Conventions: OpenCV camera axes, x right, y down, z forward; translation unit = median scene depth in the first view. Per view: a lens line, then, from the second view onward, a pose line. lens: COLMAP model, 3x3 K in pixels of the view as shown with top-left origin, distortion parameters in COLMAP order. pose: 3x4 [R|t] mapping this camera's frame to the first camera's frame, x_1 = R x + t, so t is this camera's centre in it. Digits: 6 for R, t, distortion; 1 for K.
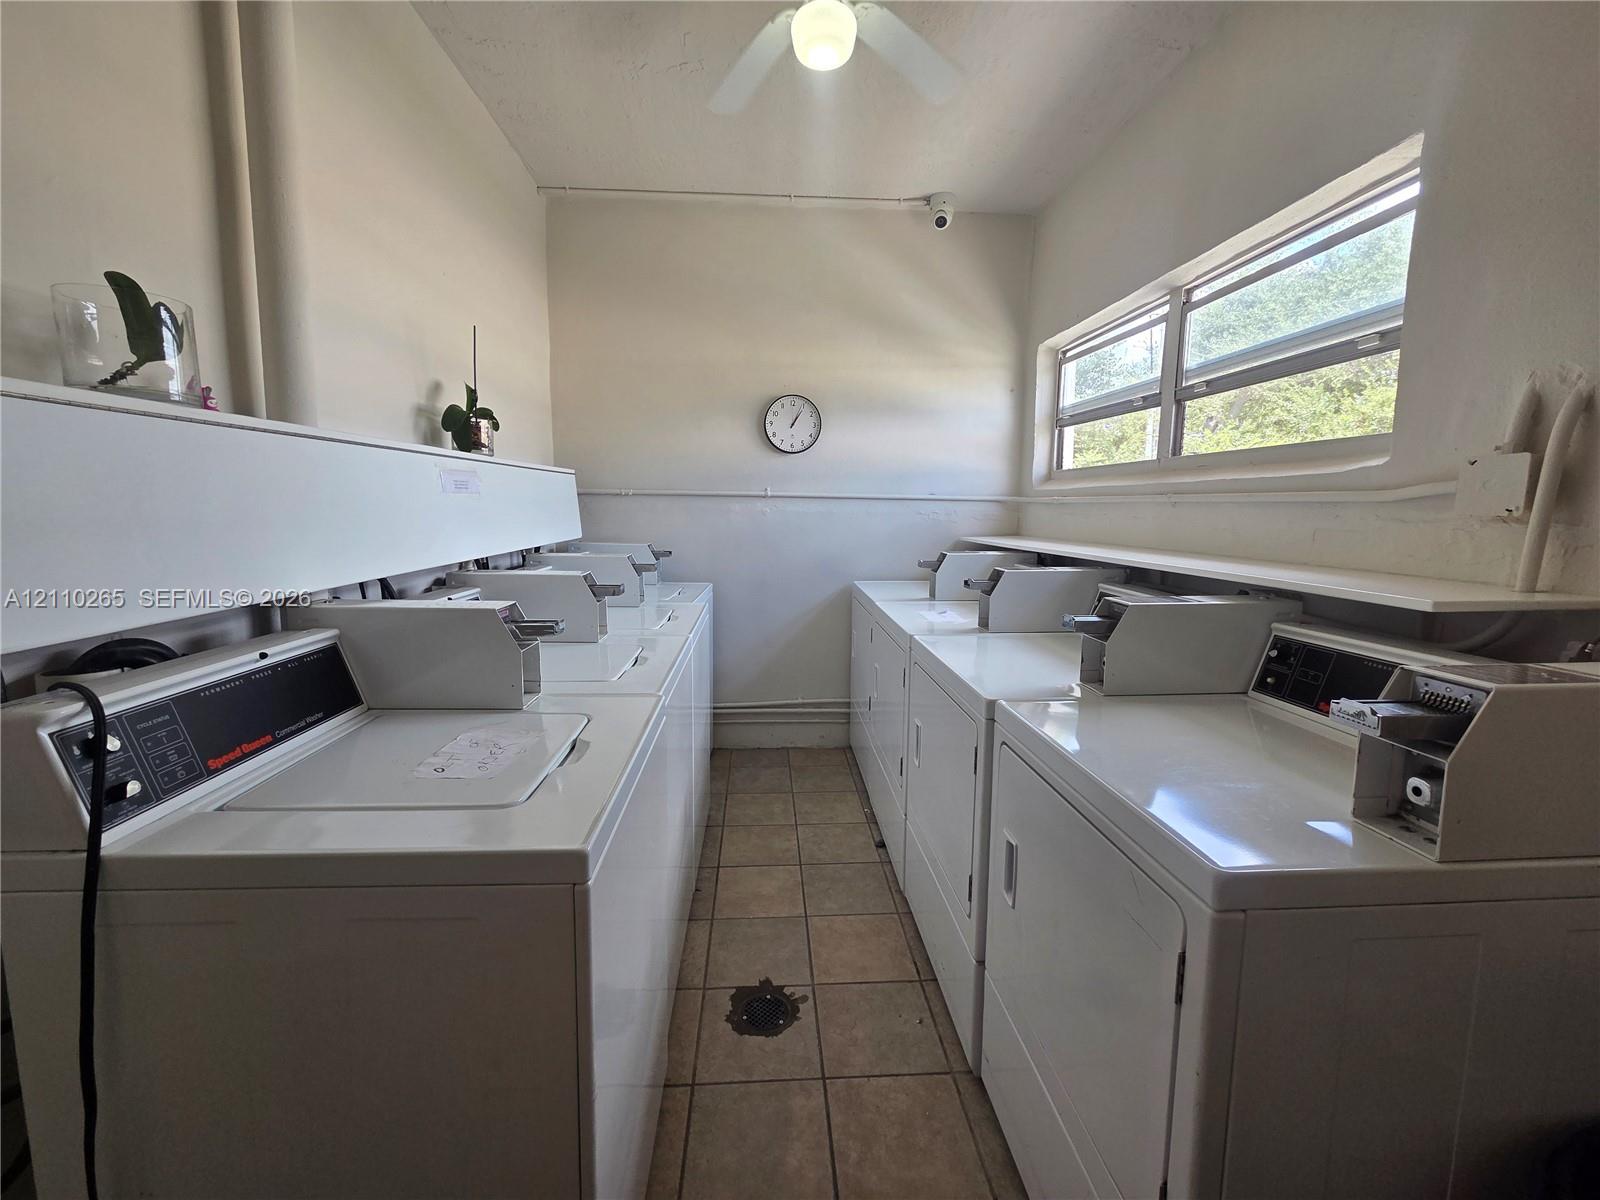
lens RADIAL K [[656.1, 0, 798.4], [0, 656.1, 591.1], [0, 0, 1]] dist [-0.006196, 0.000307]
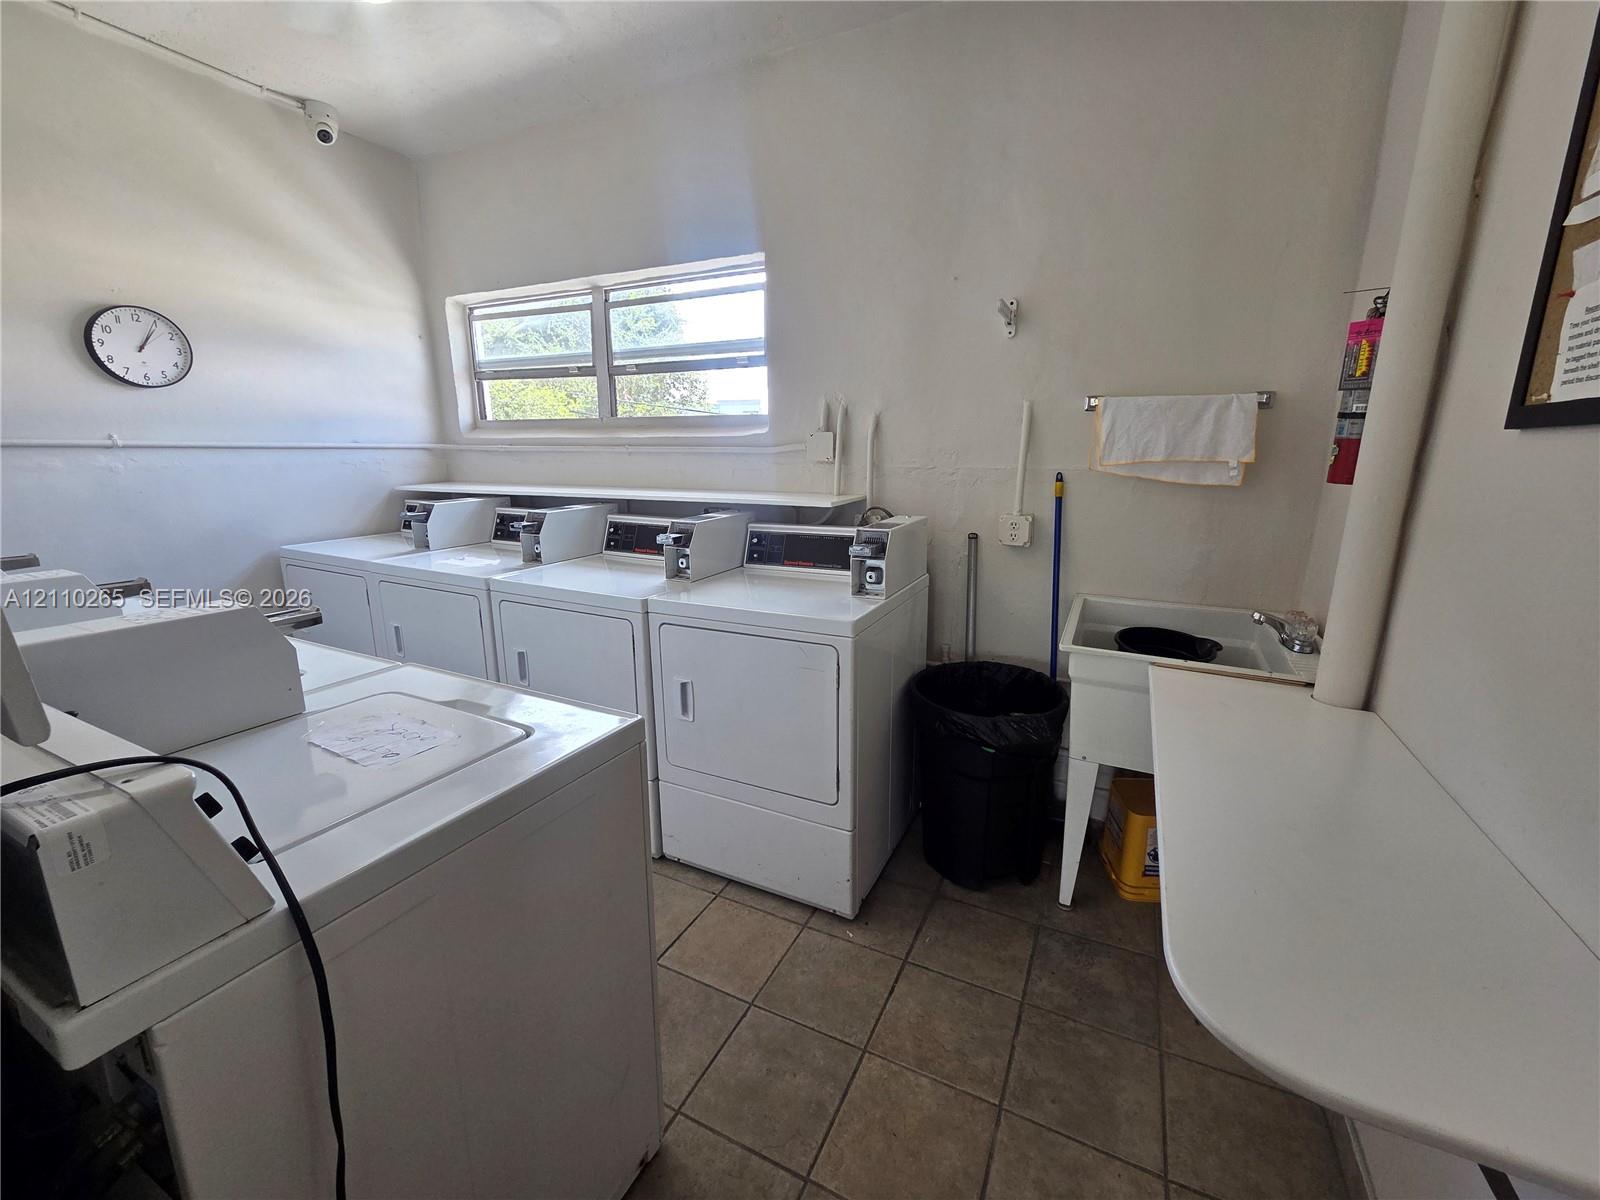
lens RADIAL K [[656.1, 0, 799.5], [0, 656.1, 597.4], [0, 0, 1]] dist [-0.006196, 0.000307]
pose [[0.496449, -0.202935, 0.844012, -0.347484], [0.112807, 0.979127, 0.169069, -0.019553], [-0.860705, 0.011277, 0.508980, -0.013305]]
